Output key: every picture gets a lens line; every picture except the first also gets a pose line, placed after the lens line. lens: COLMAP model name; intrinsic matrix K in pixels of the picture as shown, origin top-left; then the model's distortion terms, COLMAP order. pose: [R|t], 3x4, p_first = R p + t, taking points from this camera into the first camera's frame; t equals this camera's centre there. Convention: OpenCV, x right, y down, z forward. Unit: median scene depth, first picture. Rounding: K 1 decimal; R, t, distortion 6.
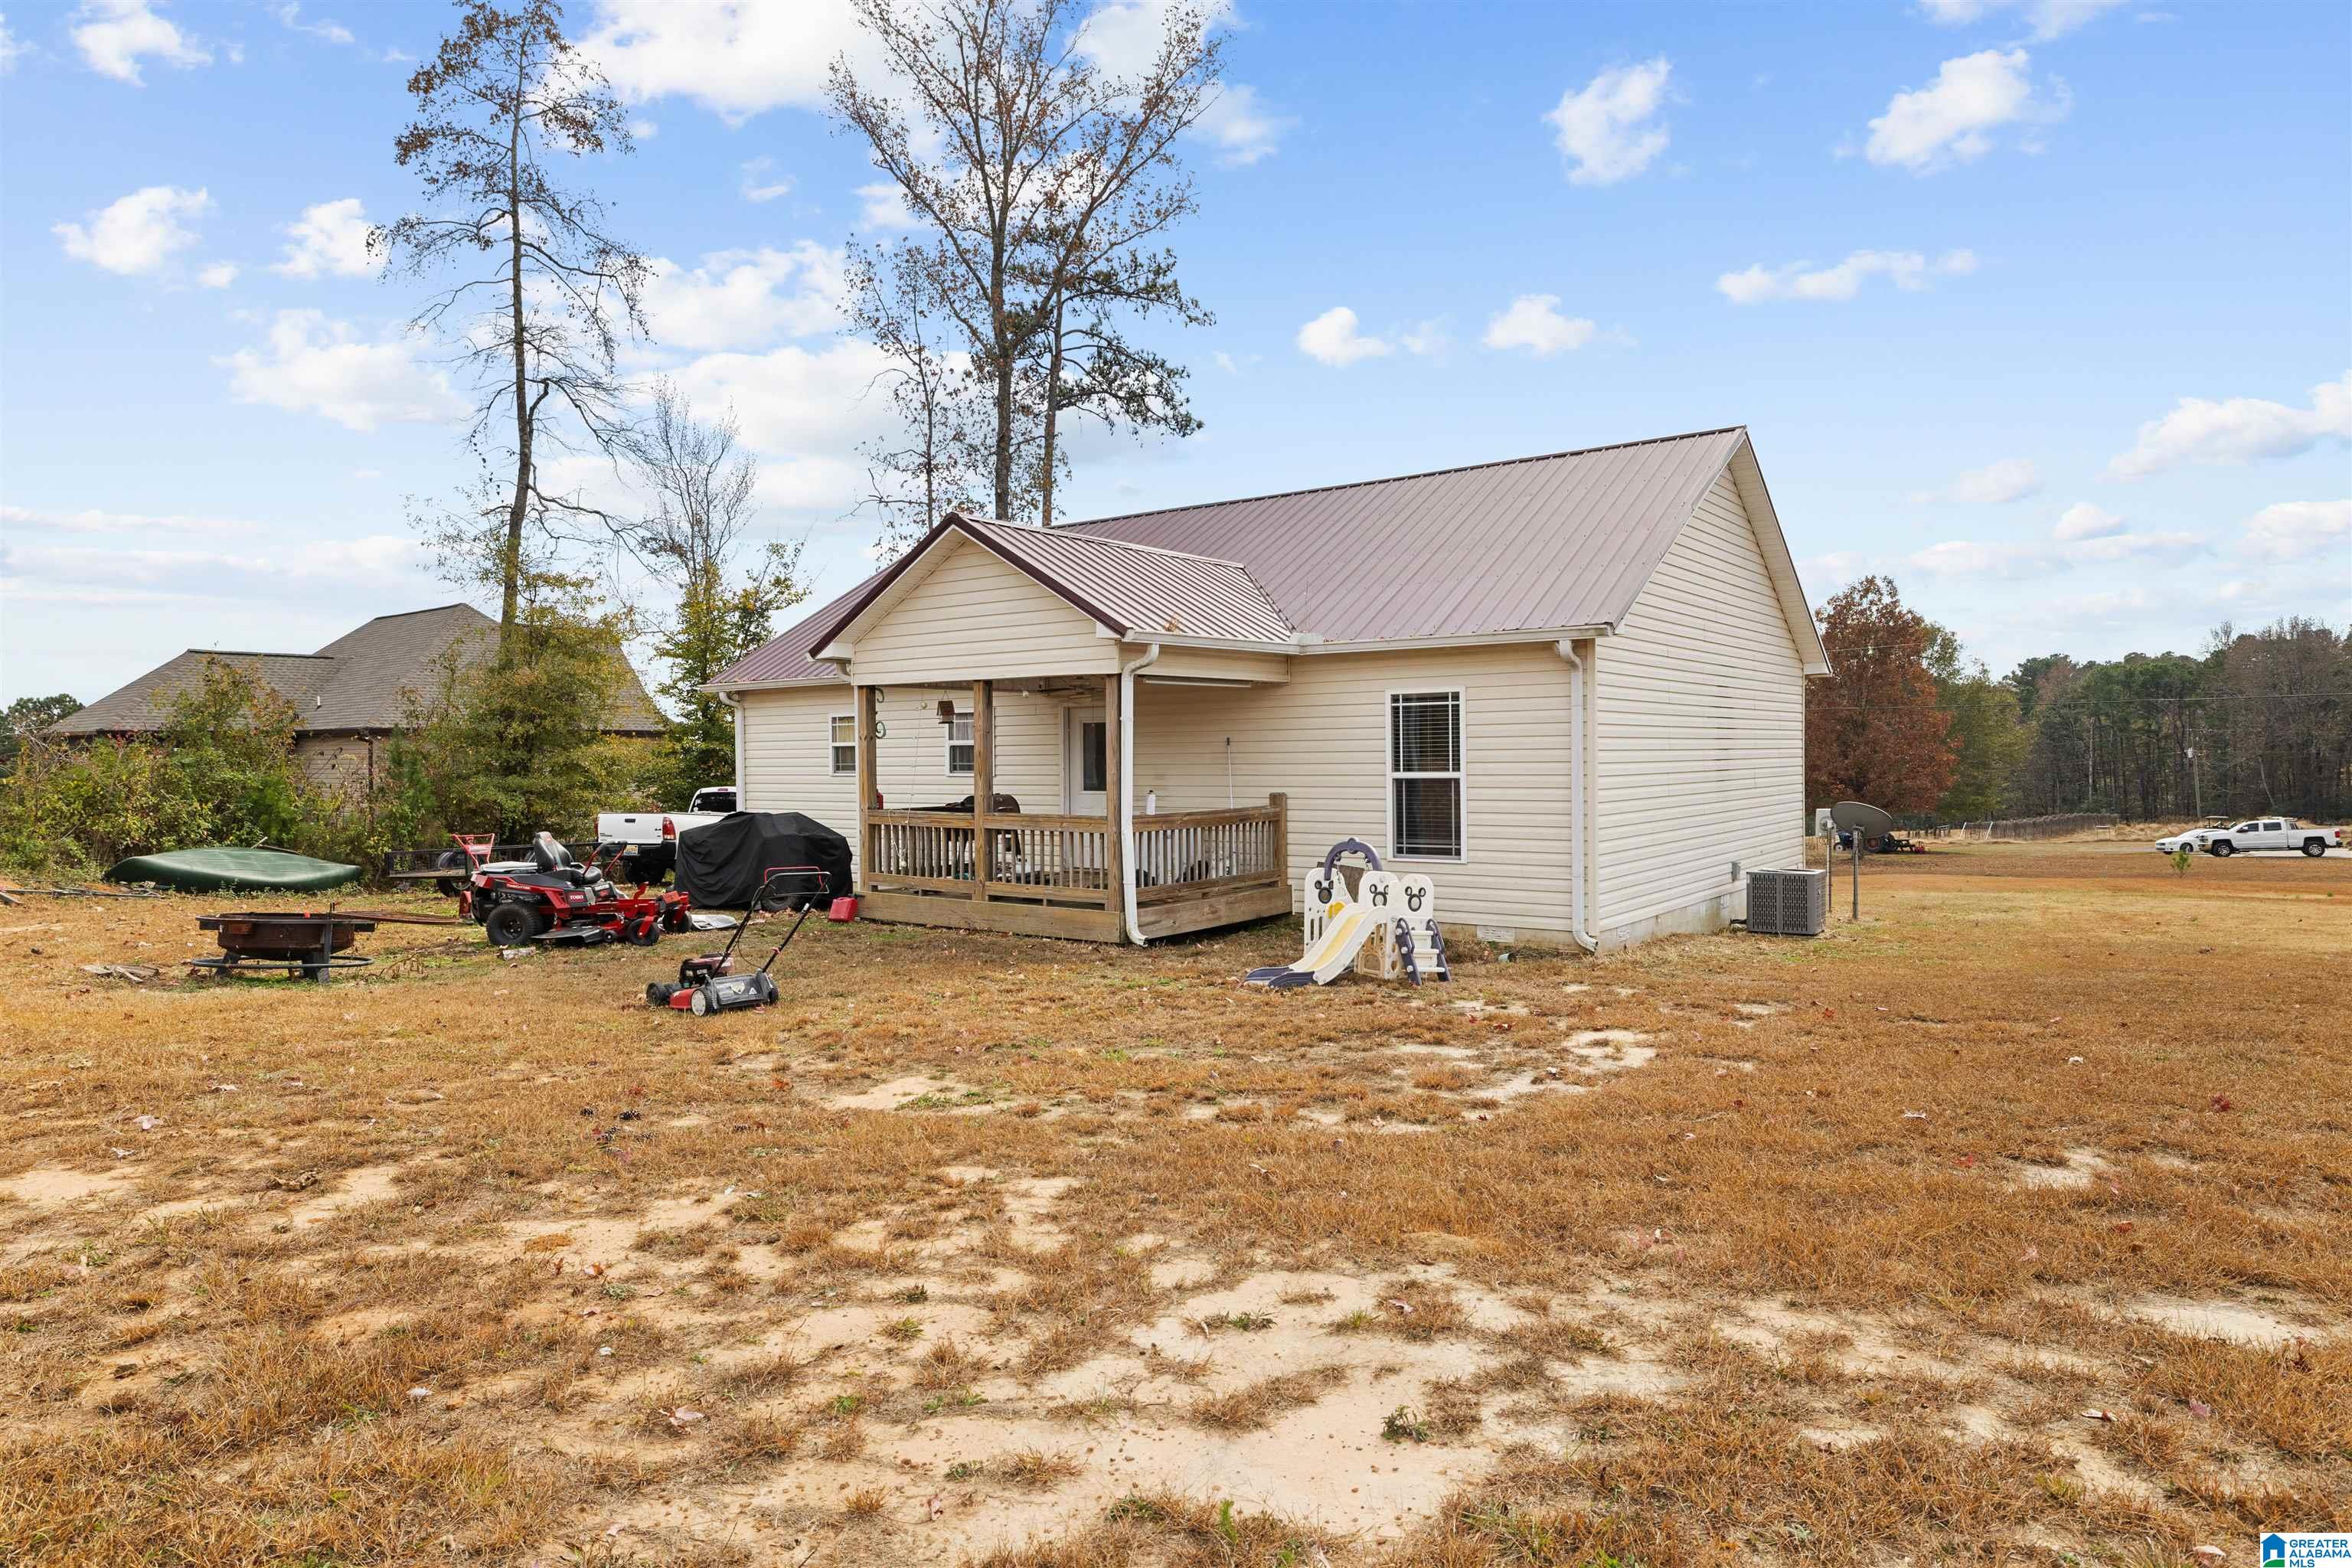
lens RADIAL K [[1360.1, 0, 1187.0], [0, 1360.1, 786.5], [0, 0, 1]] dist [-0.013810, 0.000436]
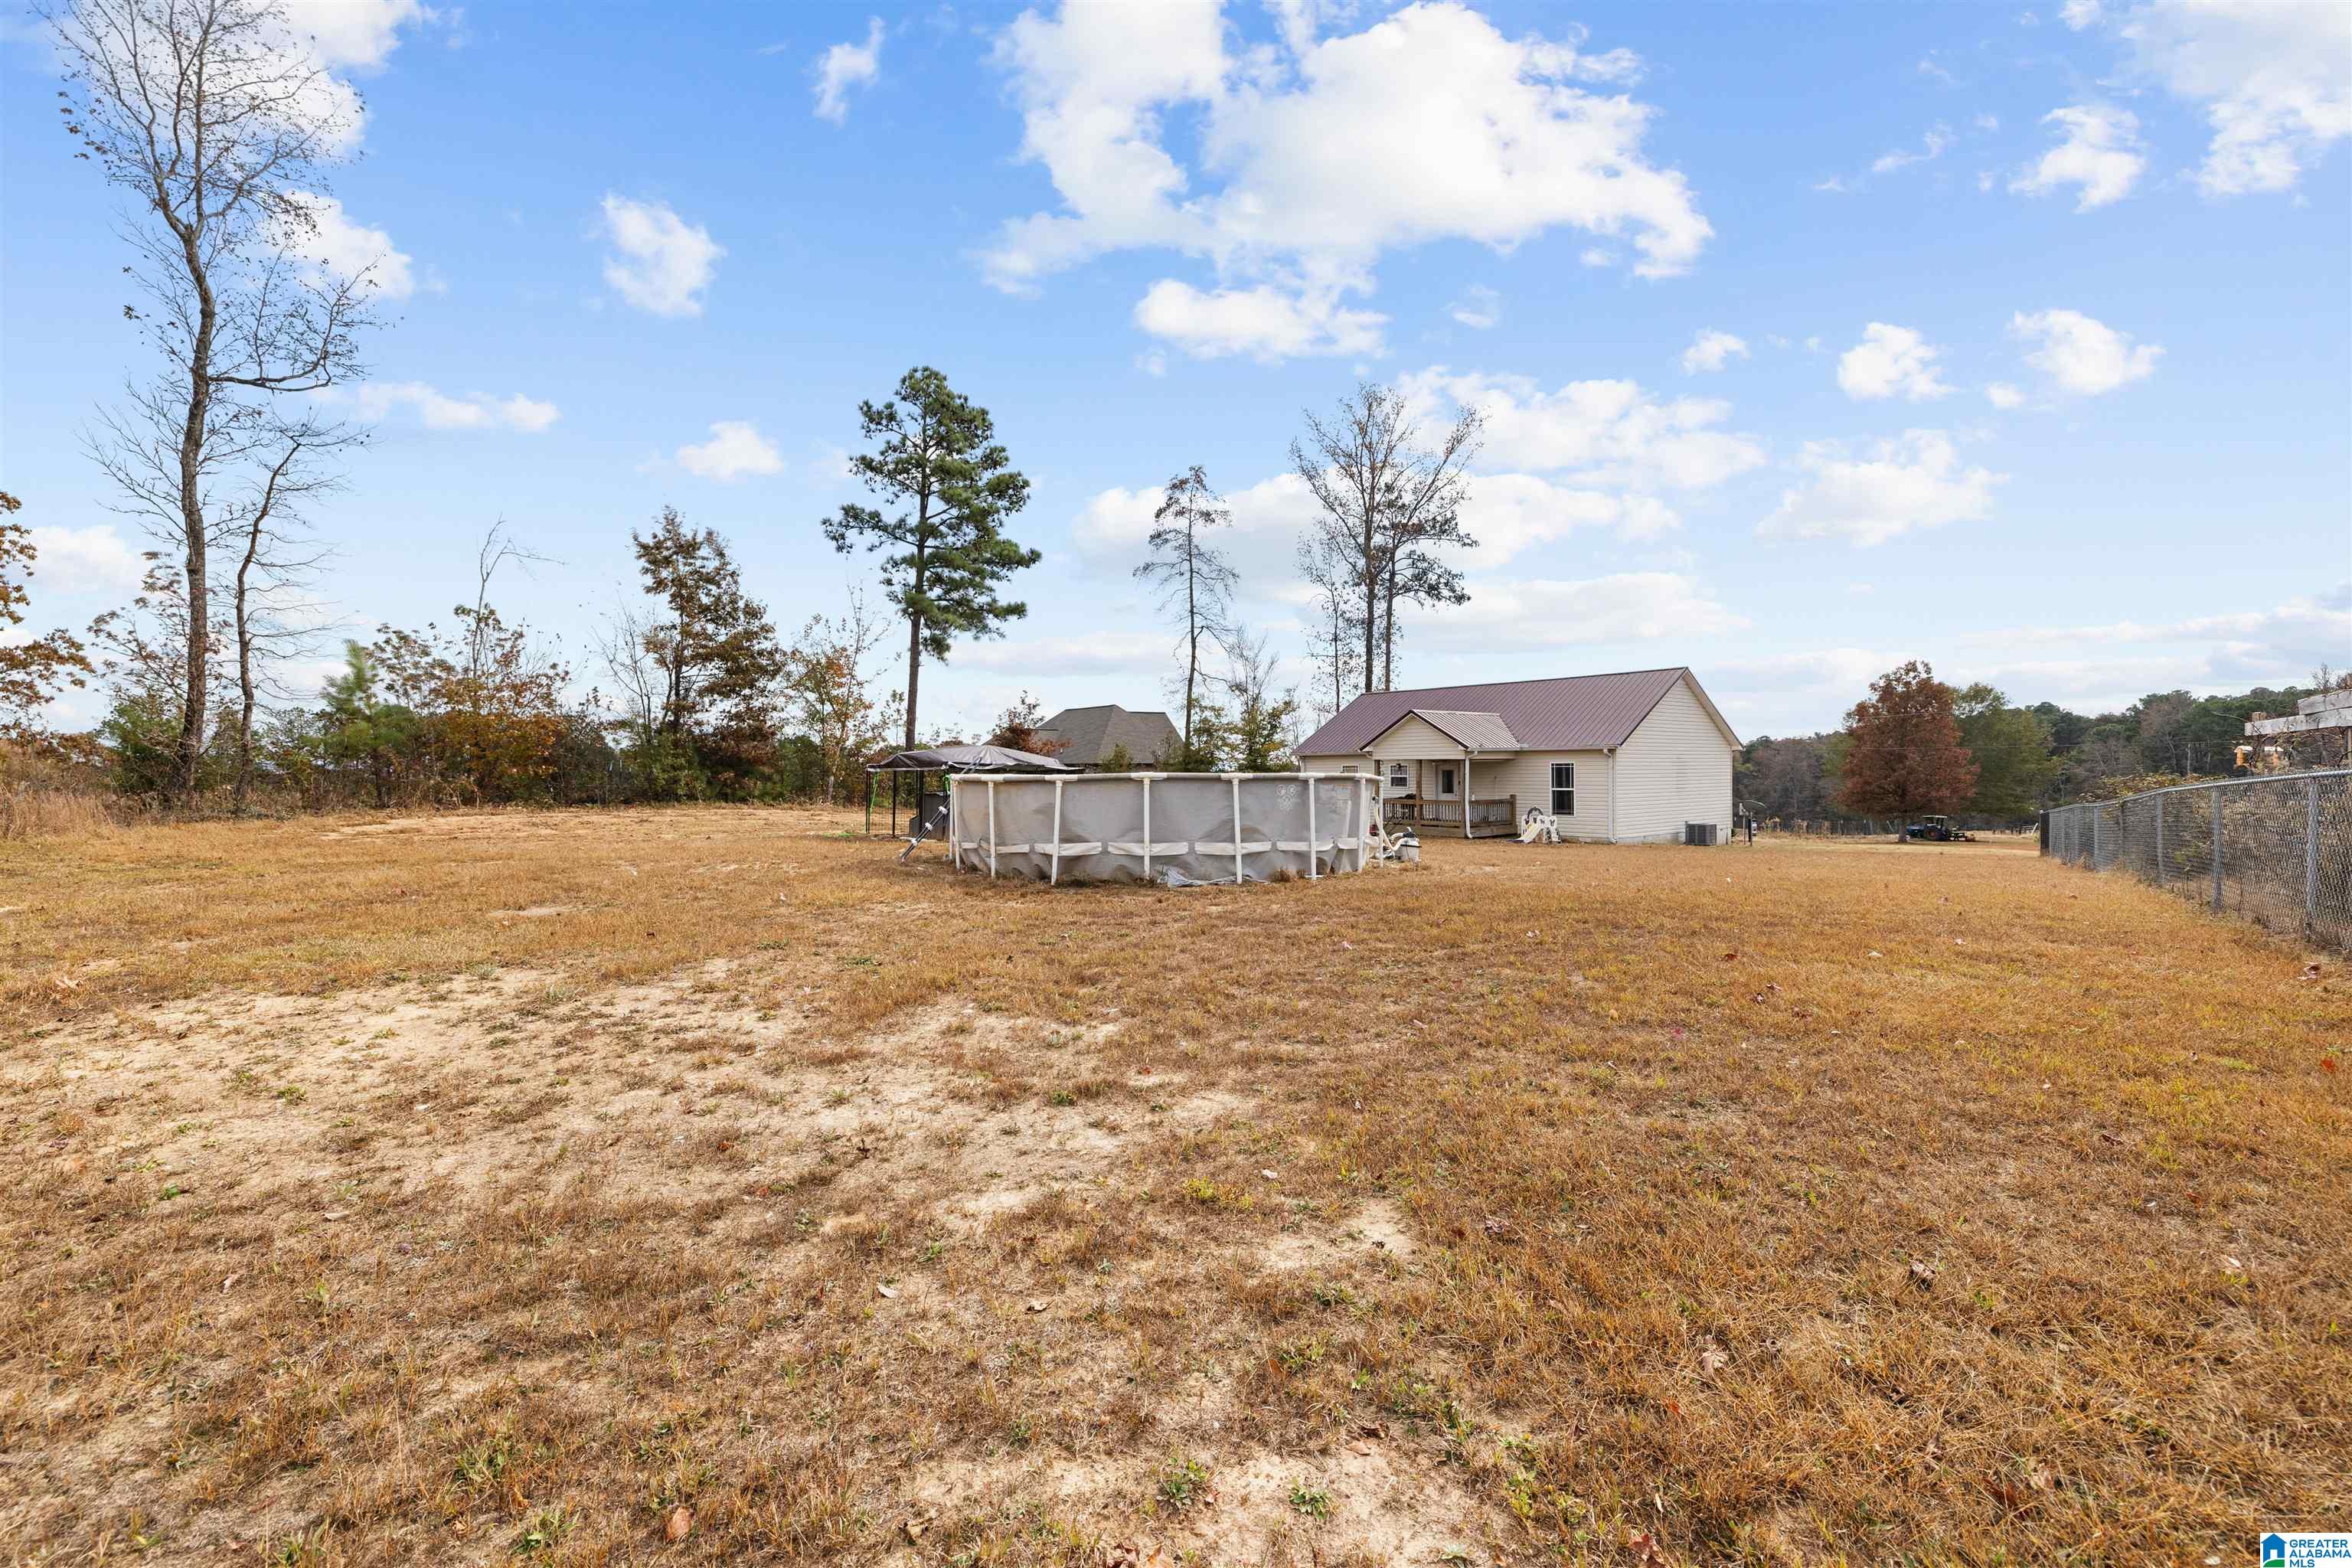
lens RADIAL K [[997.7, 0, 1160.0], [0, 997.7, 781.7], [0, 0, 1]] dist [-0.003164, 0.000307]
pose [[0.963759, 0.006140, -0.266702, -0.099792], [-0.008394, 0.999938, -0.007314, -0.000544], [0.266641, 0.009287, 0.963751, -1.357593]]
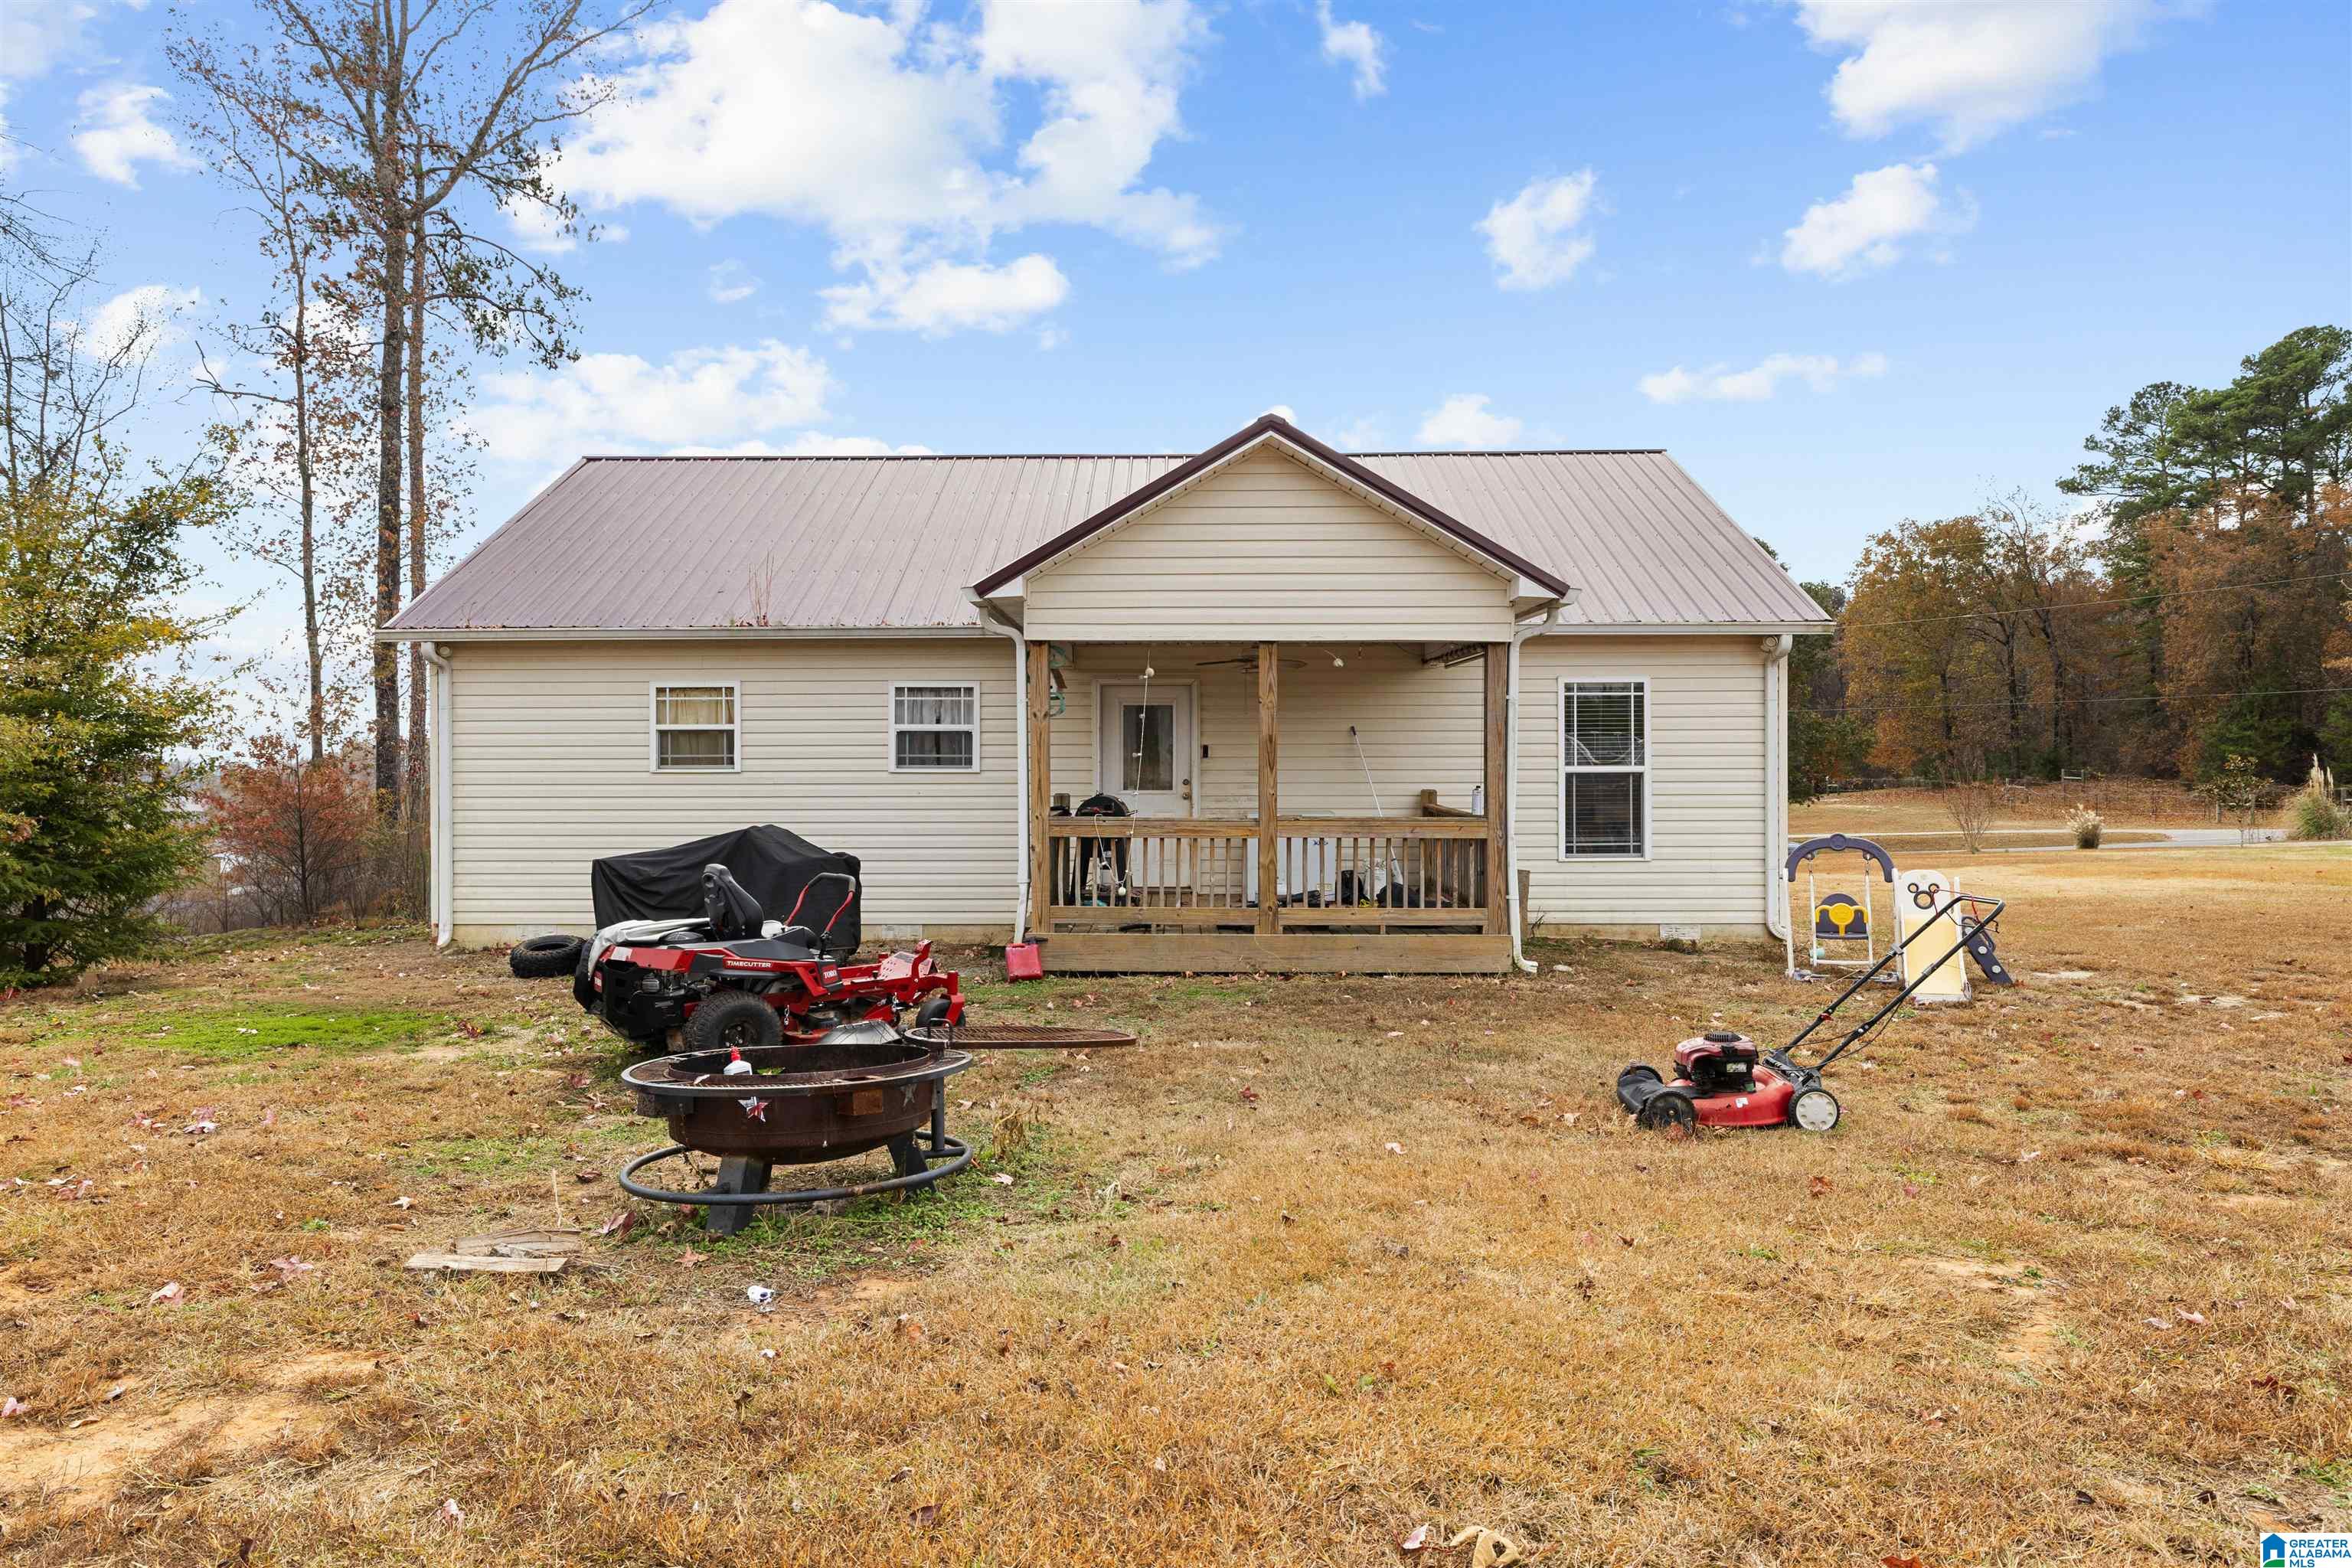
lens RADIAL K [[1360.1, 0, 1198.4], [0, 1360.1, 768.2], [0, 0, 1]] dist [-0.013810, 0.000436]
pose [[0.818511, 0.001740, 0.574488, -0.534015], [0.006596, 0.999901, -0.012427, 0.000728], [-0.574453, 0.013961, 0.818418, 0.345869]]
